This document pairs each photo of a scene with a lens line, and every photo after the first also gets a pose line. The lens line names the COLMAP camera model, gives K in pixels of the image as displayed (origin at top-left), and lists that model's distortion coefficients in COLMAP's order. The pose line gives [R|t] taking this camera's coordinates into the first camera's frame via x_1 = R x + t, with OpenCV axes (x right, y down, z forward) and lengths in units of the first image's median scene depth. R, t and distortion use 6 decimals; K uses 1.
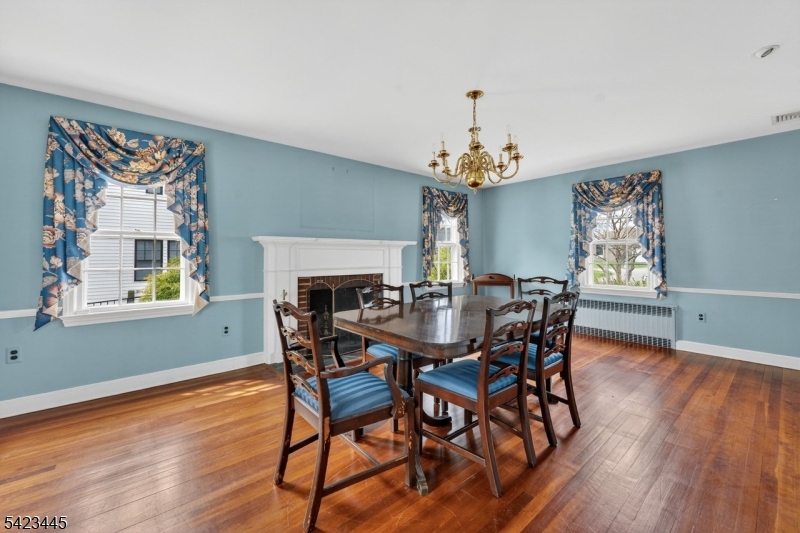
lens RADIAL K [[321.9, 0, 392.9], [0, 321.9, 255.5], [0, 0, 1]] dist [-0.001364, 0.000390]
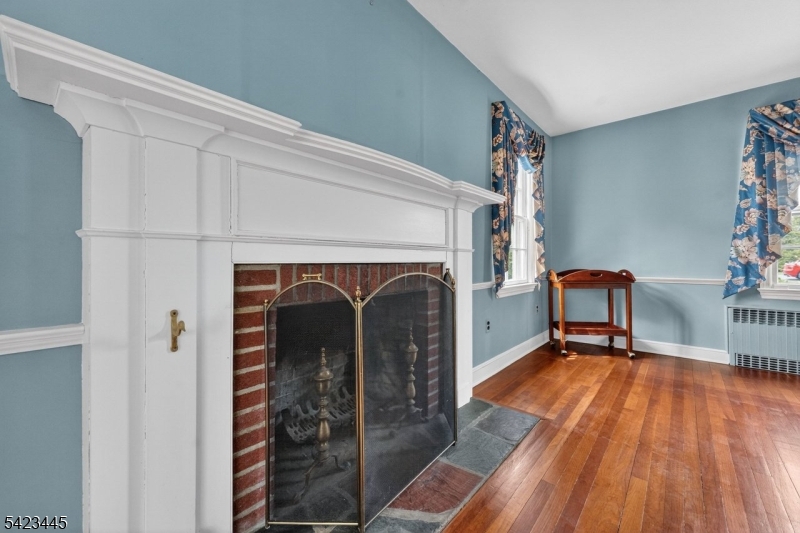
lens RADIAL K [[321.9, 0, 395.6], [0, 321.9, 260.9], [0, 0, 1]] dist [-0.001364, 0.000390]
pose [[0.989663, 0.001735, 0.143403, -0.035060], [-0.001756, 0.999998, 0.000014, 0.011711], [-0.143403, -0.000265, 0.989664, 0.125931]]
